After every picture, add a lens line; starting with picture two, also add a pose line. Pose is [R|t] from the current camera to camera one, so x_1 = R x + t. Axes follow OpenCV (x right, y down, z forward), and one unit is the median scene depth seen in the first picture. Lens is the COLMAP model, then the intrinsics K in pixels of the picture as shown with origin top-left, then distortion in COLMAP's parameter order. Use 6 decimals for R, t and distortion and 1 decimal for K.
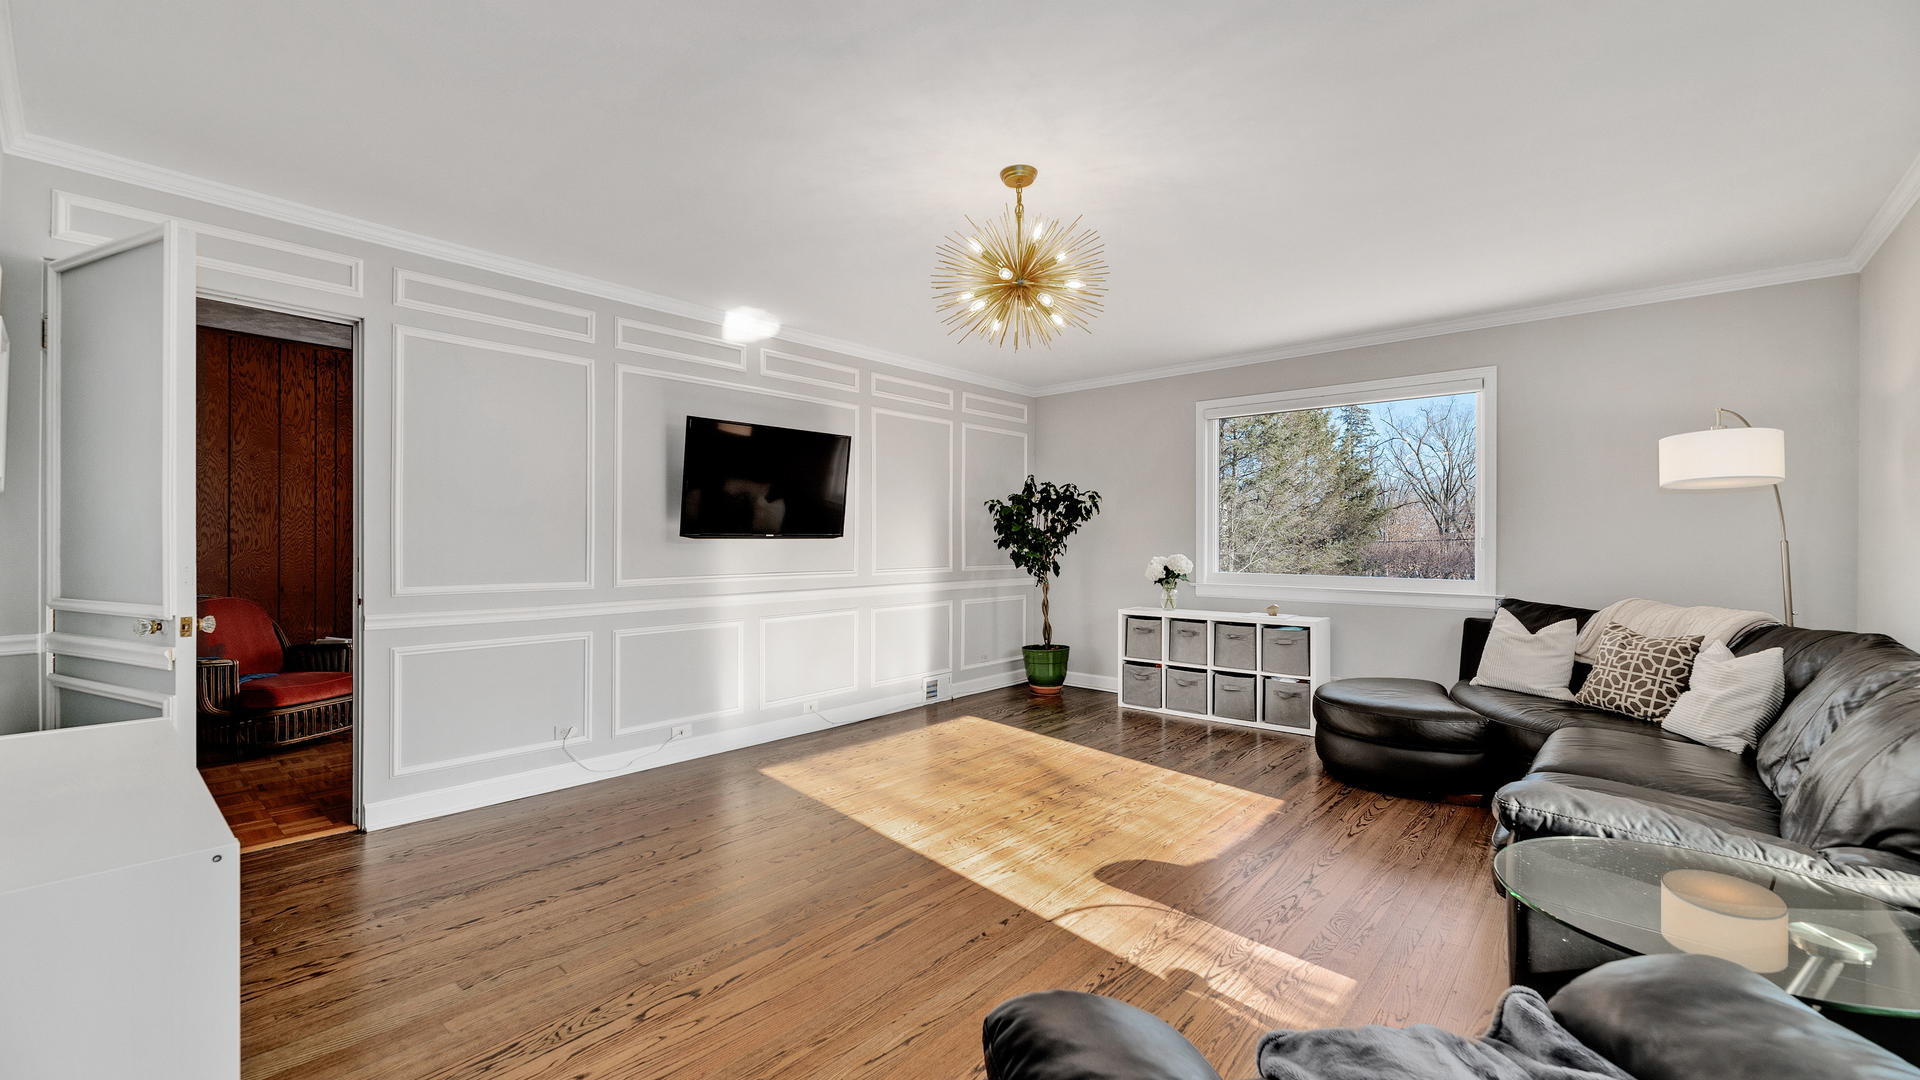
lens RADIAL K [[834.6, 0, 961.0], [0, 834.6, 556.8], [0, 0, 1]] dist [0.001341, 0.000142]
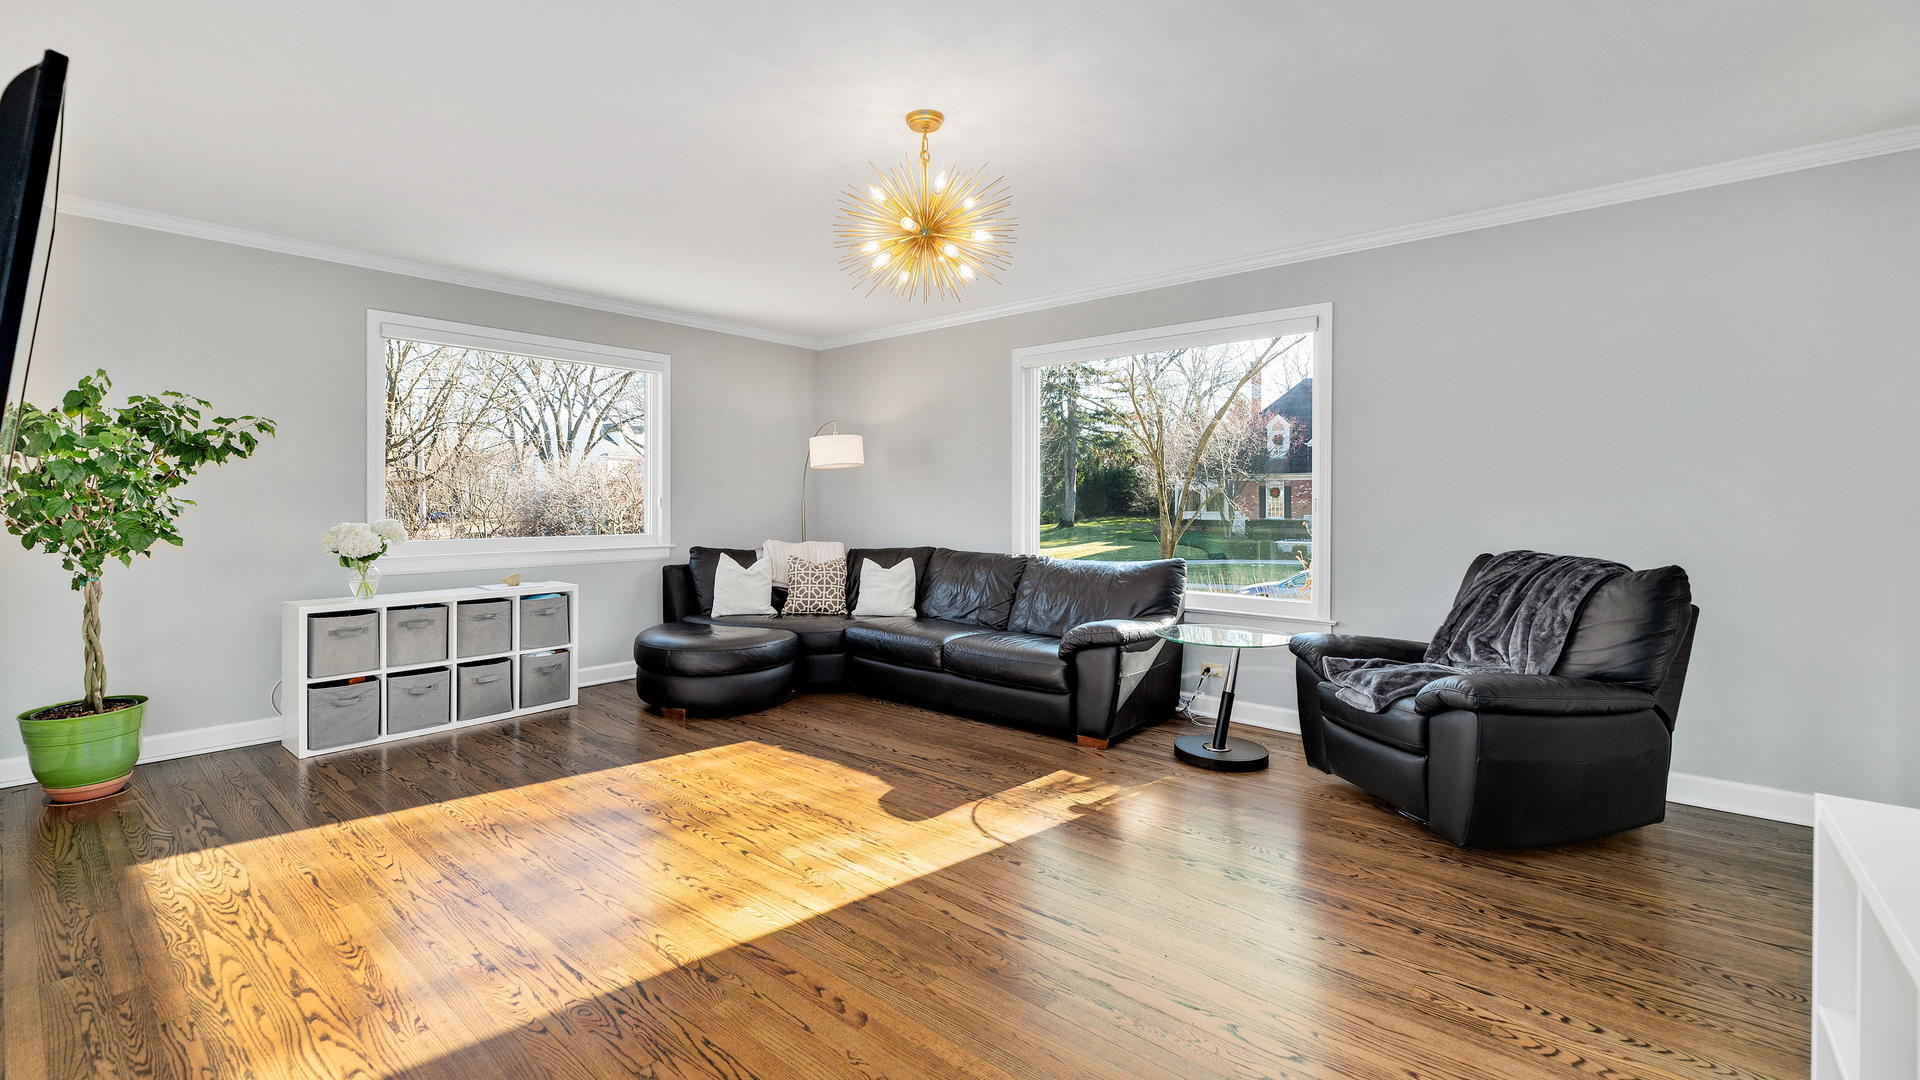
lens RADIAL K [[798.3, 0, 963.2], [0, 798.3, 536.6], [0, 0, 1]] dist [-0.001226, -0.000094]
pose [[-0.042535, -0.042353, 0.998197, -0.656485], [0.019952, 0.998866, 0.043232, -0.010276], [-0.998896, 0.021755, -0.041641, 0.778764]]
